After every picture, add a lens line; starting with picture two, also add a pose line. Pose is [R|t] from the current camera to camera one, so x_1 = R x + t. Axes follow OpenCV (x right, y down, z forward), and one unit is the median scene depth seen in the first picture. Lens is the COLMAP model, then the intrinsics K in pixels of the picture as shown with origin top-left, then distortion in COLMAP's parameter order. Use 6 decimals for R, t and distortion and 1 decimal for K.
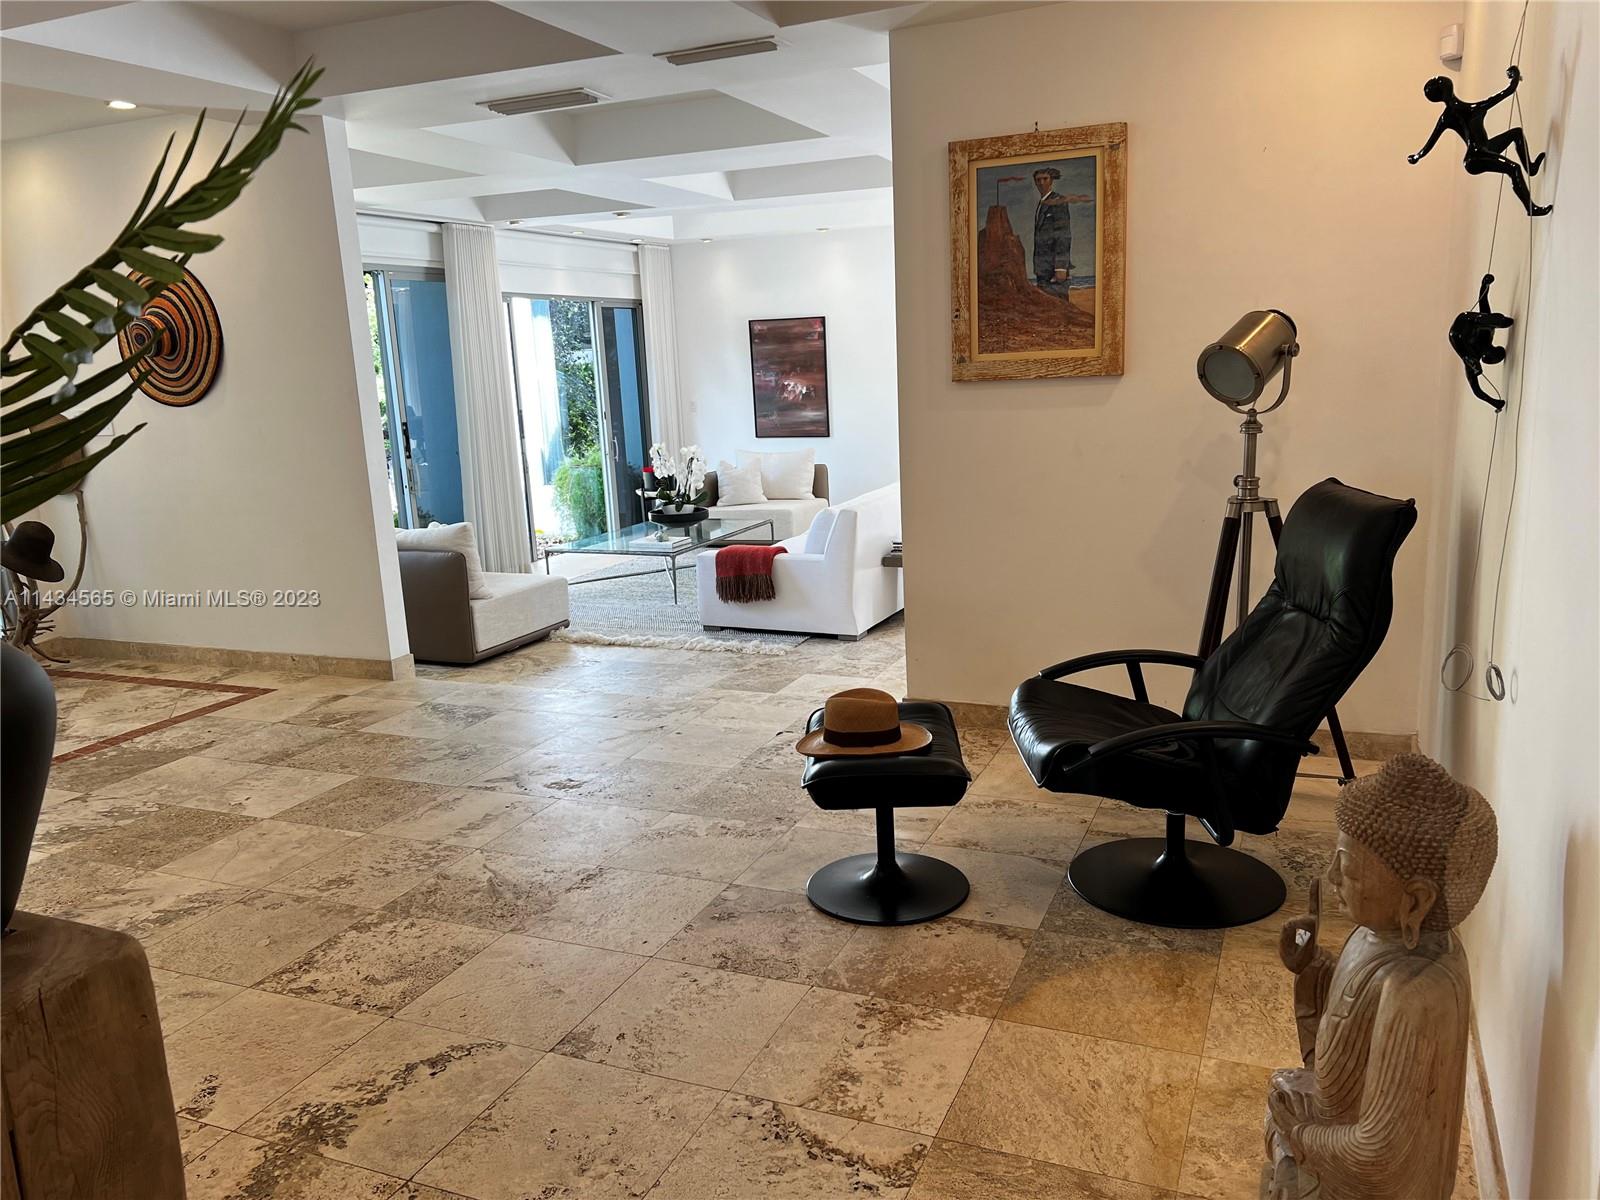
lens RADIAL K [[1205.3, 0, 814.8], [0, 1205.3, 622.3], [0, 0, 1]] dist [0.055347, -0.057129]
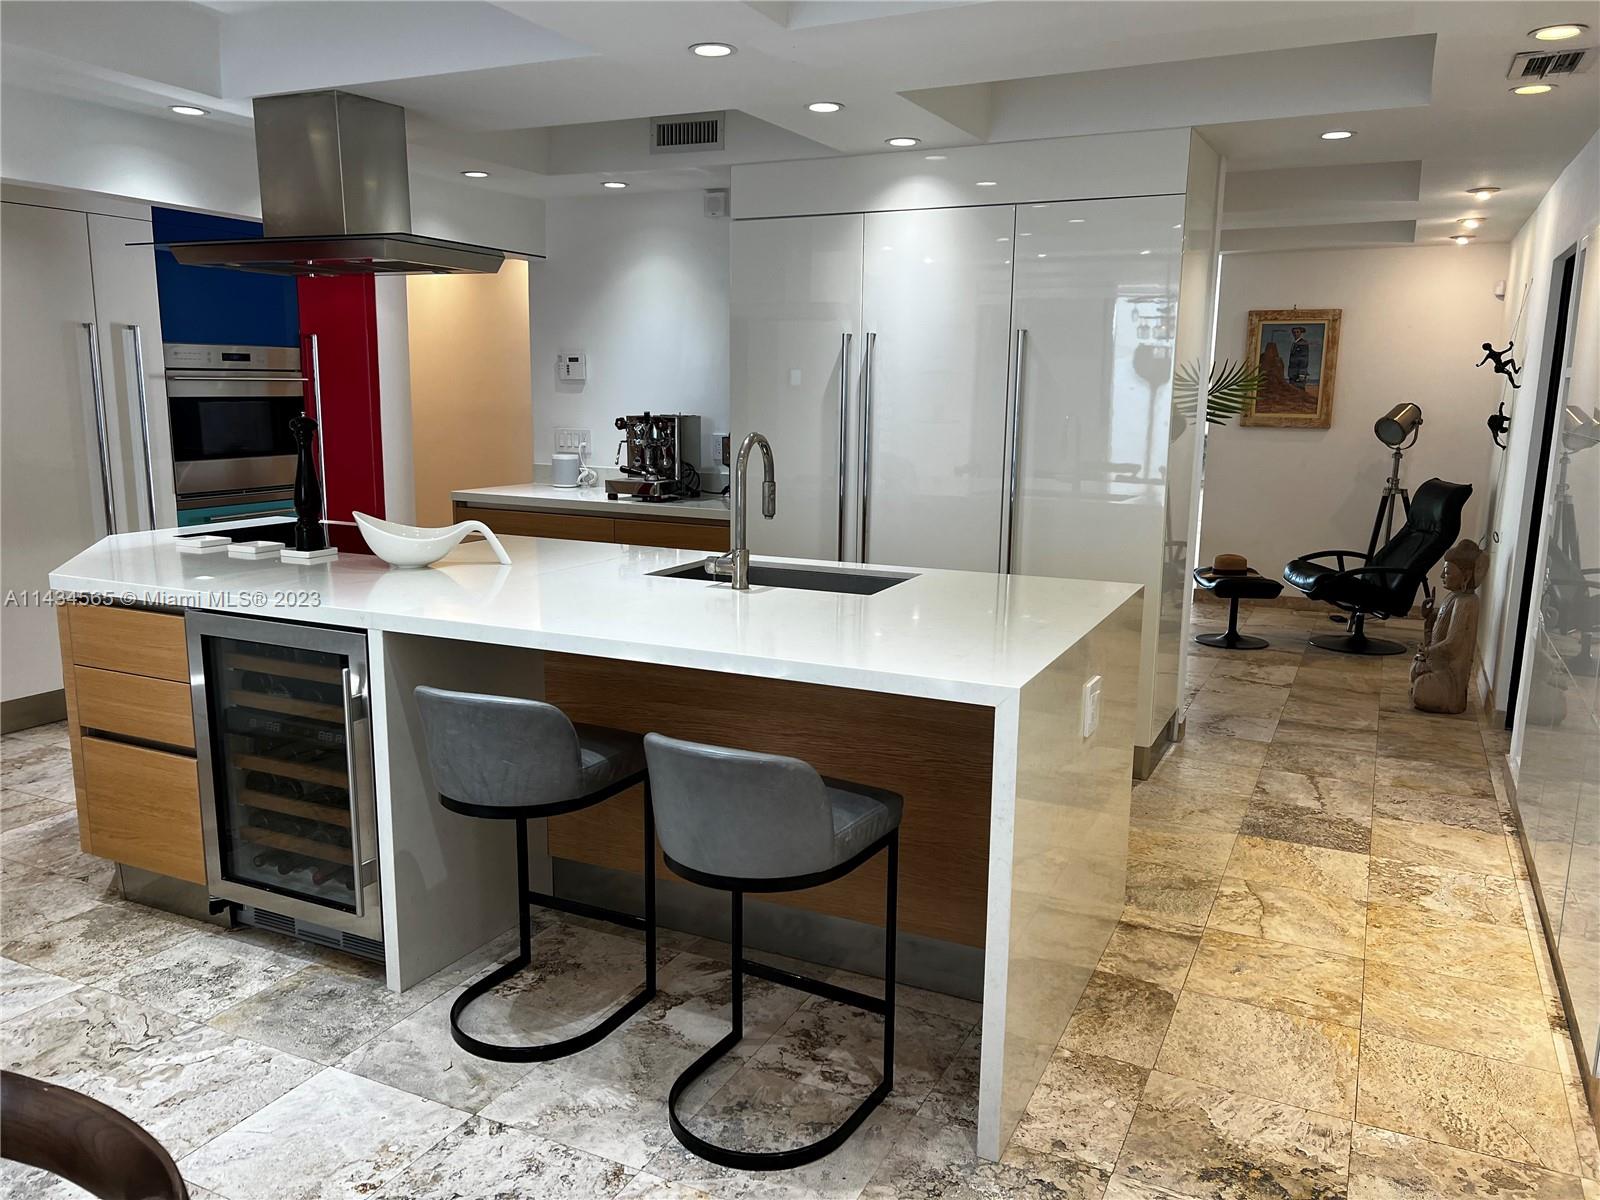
lens RADIAL K [[1205.3, 0, 806.4], [0, 1205.3, 625.9], [0, 0, 1]] dist [0.055347, -0.057129]
pose [[0.997205, 0.065464, -0.036015, -0.665445], [-0.066162, 0.997637, -0.018546, 0.283539], [0.034716, 0.020877, 0.999179, -1.350564]]
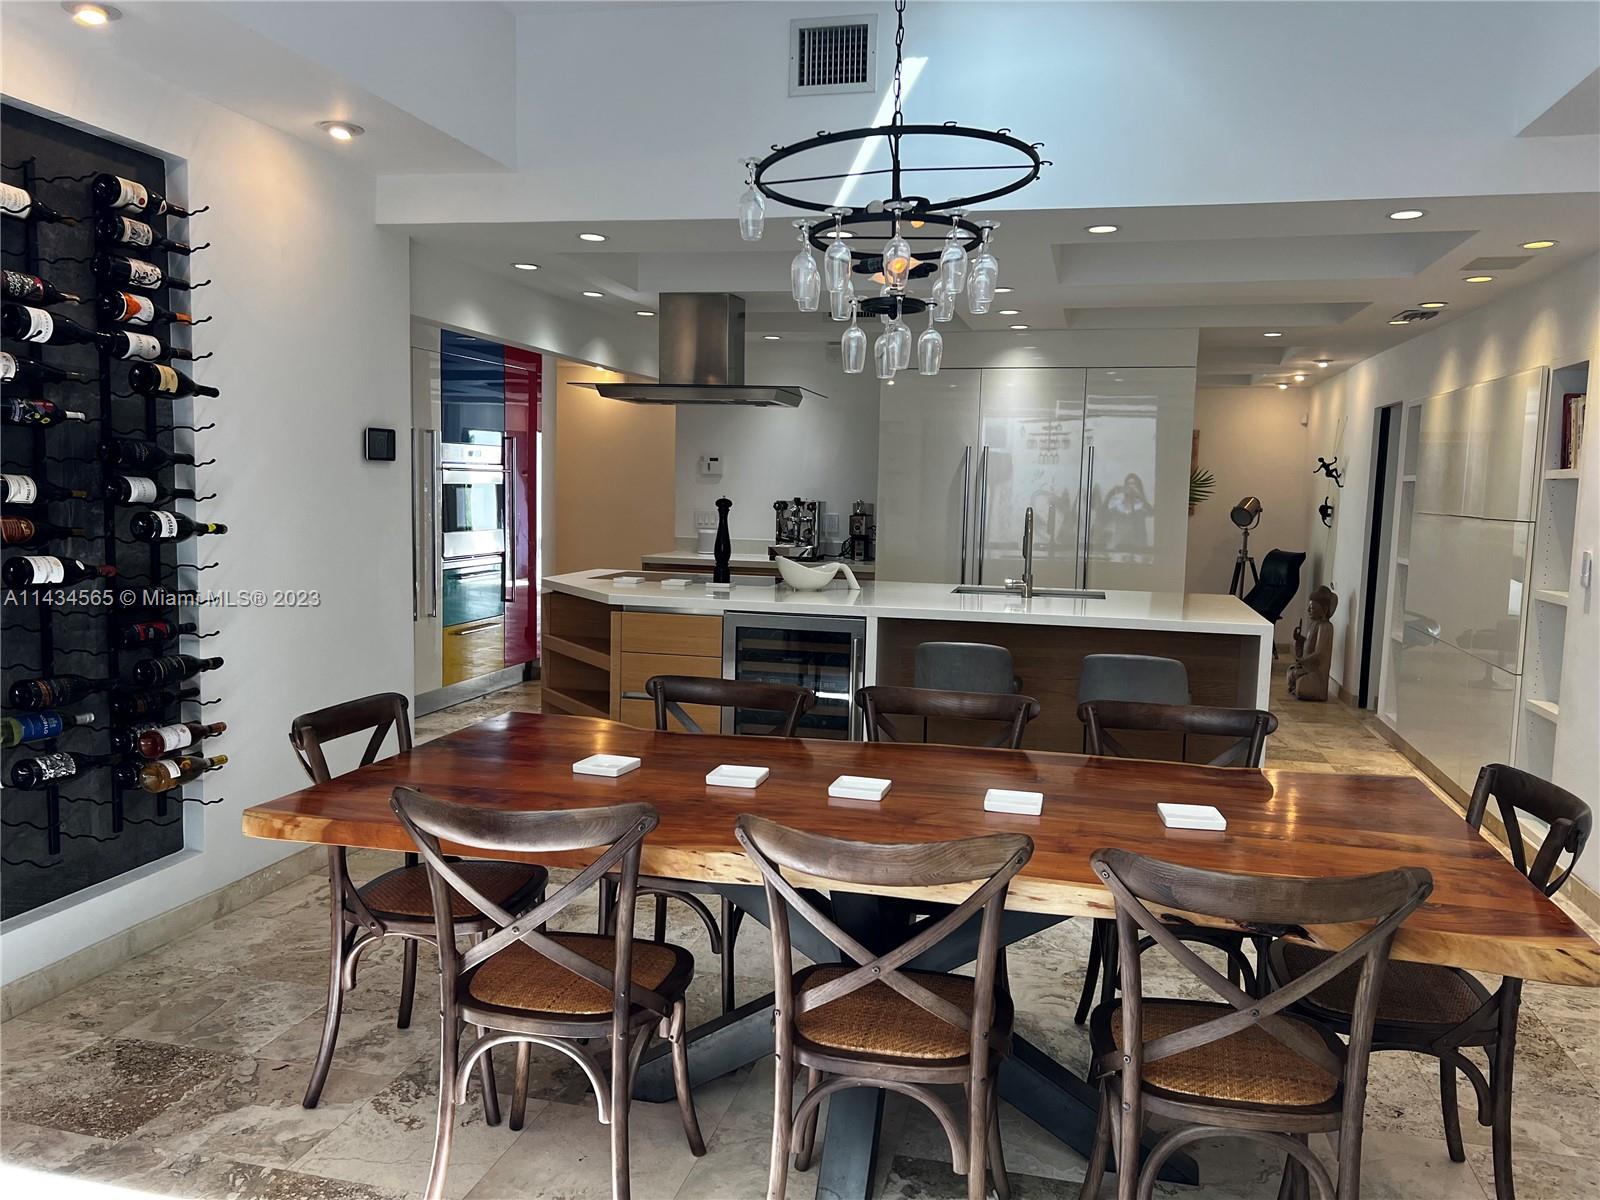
lens RADIAL K [[1205.3, 0, 816.8], [0, 1205.3, 616.4], [0, 0, 1]] dist [0.055347, -0.057129]
pose [[0.983325, 0.048601, 0.175241, -1.367133], [-0.029015, 0.993211, -0.112648, 0.469935], [-0.179527, 0.105685, 0.978060, -1.981008]]
